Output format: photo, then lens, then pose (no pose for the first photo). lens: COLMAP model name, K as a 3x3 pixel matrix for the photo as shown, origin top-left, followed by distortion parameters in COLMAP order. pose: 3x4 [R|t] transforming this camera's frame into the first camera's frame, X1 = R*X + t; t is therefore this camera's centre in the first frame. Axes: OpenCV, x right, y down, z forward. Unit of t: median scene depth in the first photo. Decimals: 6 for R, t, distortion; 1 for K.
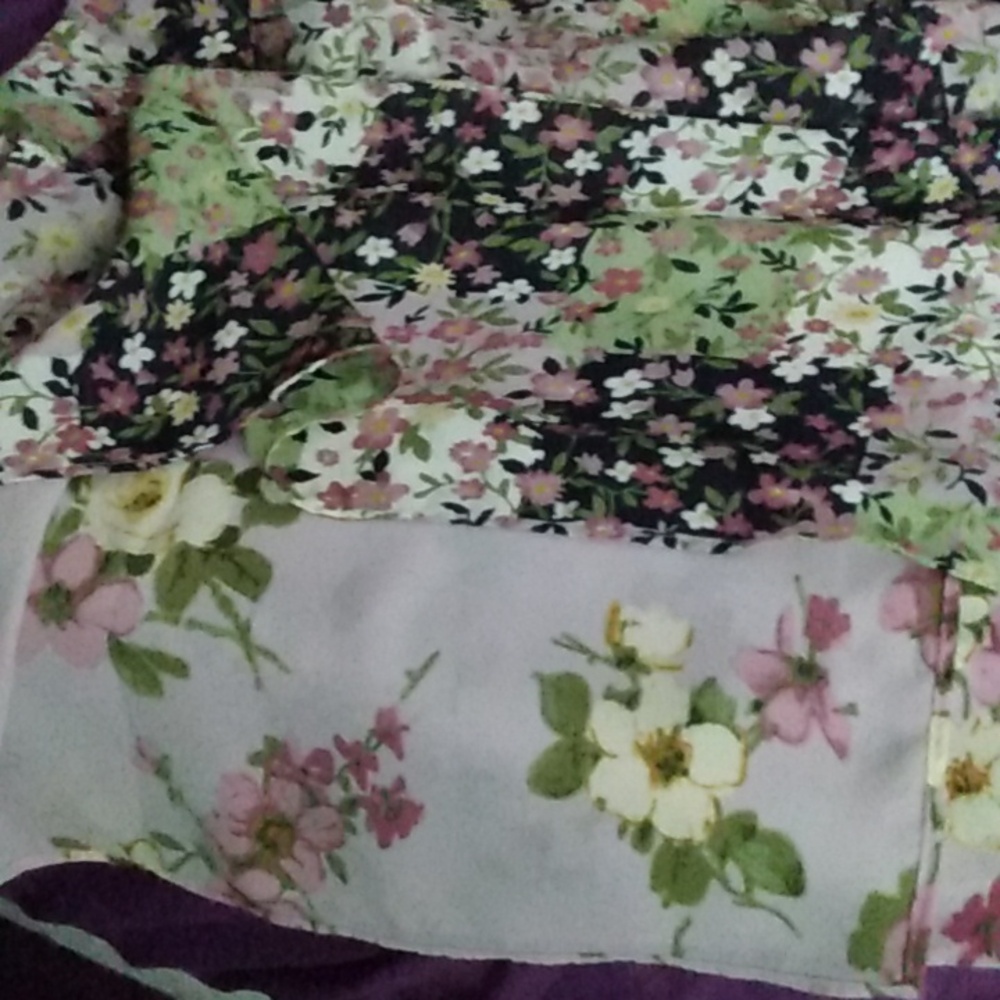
lens RADIAL K [[1479.2, 0, 535.0], [0, 1479.2, 533.7], [0, 0, 1]] dist [0.104861, -0.091580]
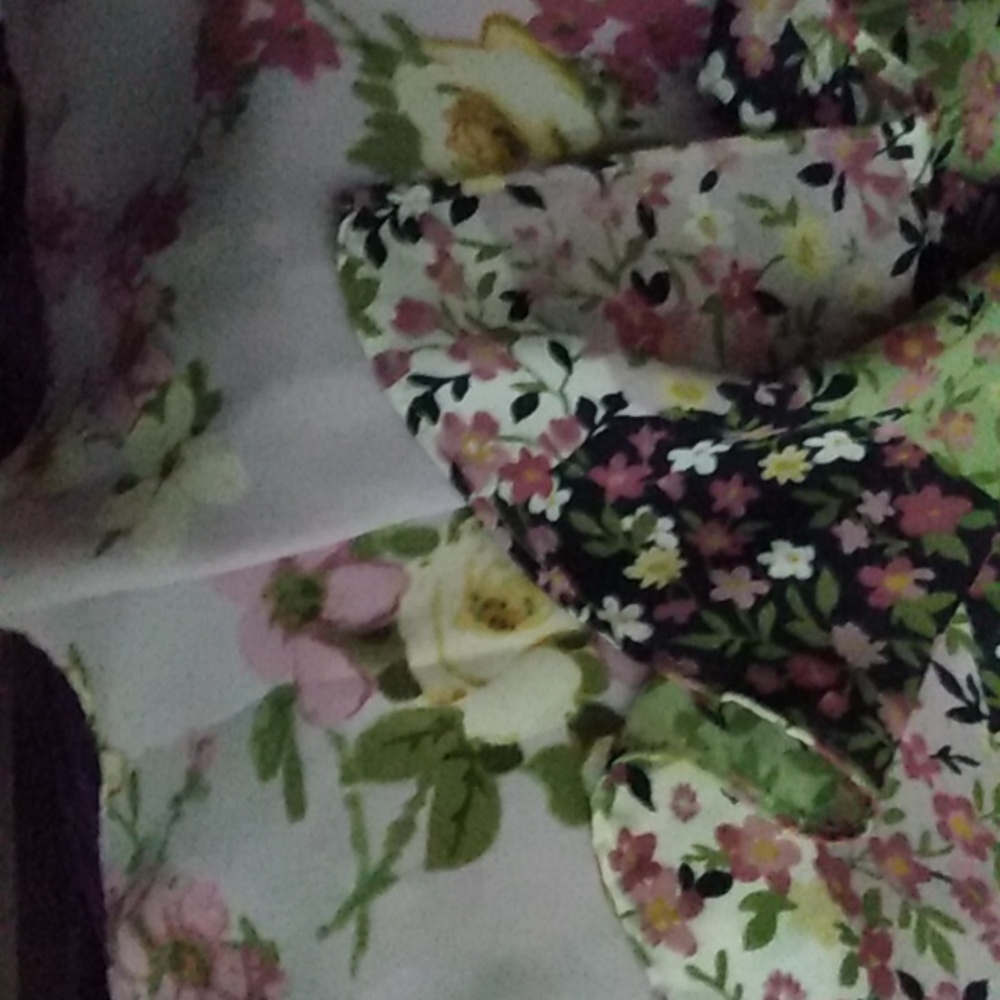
lens RADIAL K [[1479.2, 0, 535.0], [0, 1479.2, 533.7], [0, 0, 1]] dist [0.104861, -0.091580]
pose [[0.458192, 0.888847, -0.003214, -0.266384], [-0.859700, 0.444080, 0.252406, -0.208476], [0.225777, -0.112888, 0.967616, 0.337159]]
